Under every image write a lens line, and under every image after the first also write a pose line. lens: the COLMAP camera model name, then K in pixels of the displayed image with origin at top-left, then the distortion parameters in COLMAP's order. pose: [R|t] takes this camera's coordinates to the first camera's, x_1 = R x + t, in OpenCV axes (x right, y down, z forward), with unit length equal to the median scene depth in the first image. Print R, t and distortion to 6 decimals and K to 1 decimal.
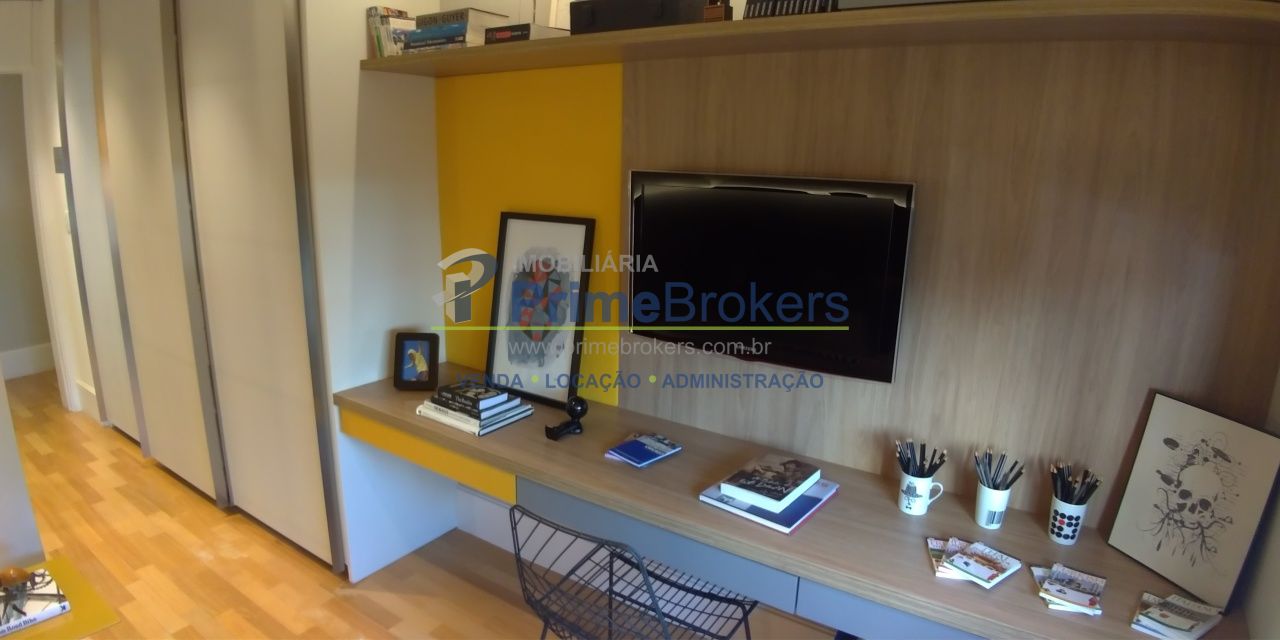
lens RADIAL K [[678.9, 0, 643.2], [0, 678.9, 317.9], [0, 0, 1]] dist [-0.081224, -0.006519]
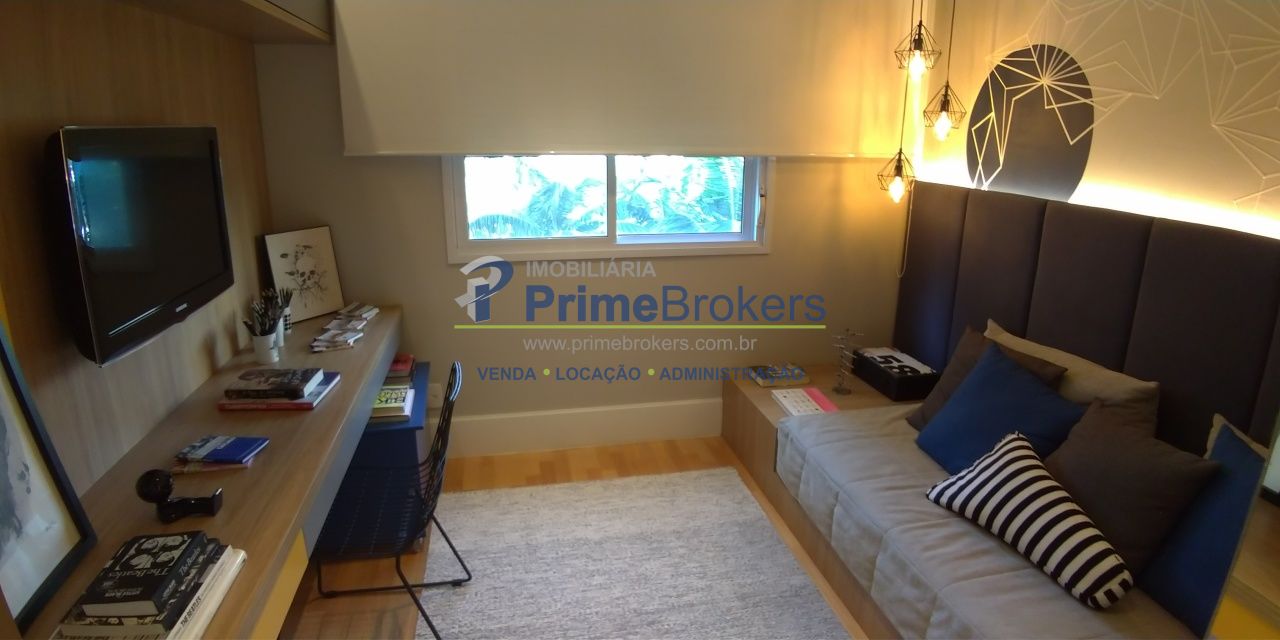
lens RADIAL K [[678.9, 0, 643.2], [0, 678.9, 317.9], [0, 0, 1]] dist [-0.081224, -0.006519]
pose [[-0.710005, -0.217923, 0.669629, -1.063157], [0.137780, 0.889543, 0.435580, -0.288085], [-0.690586, 0.401525, -0.601554, 1.263587]]
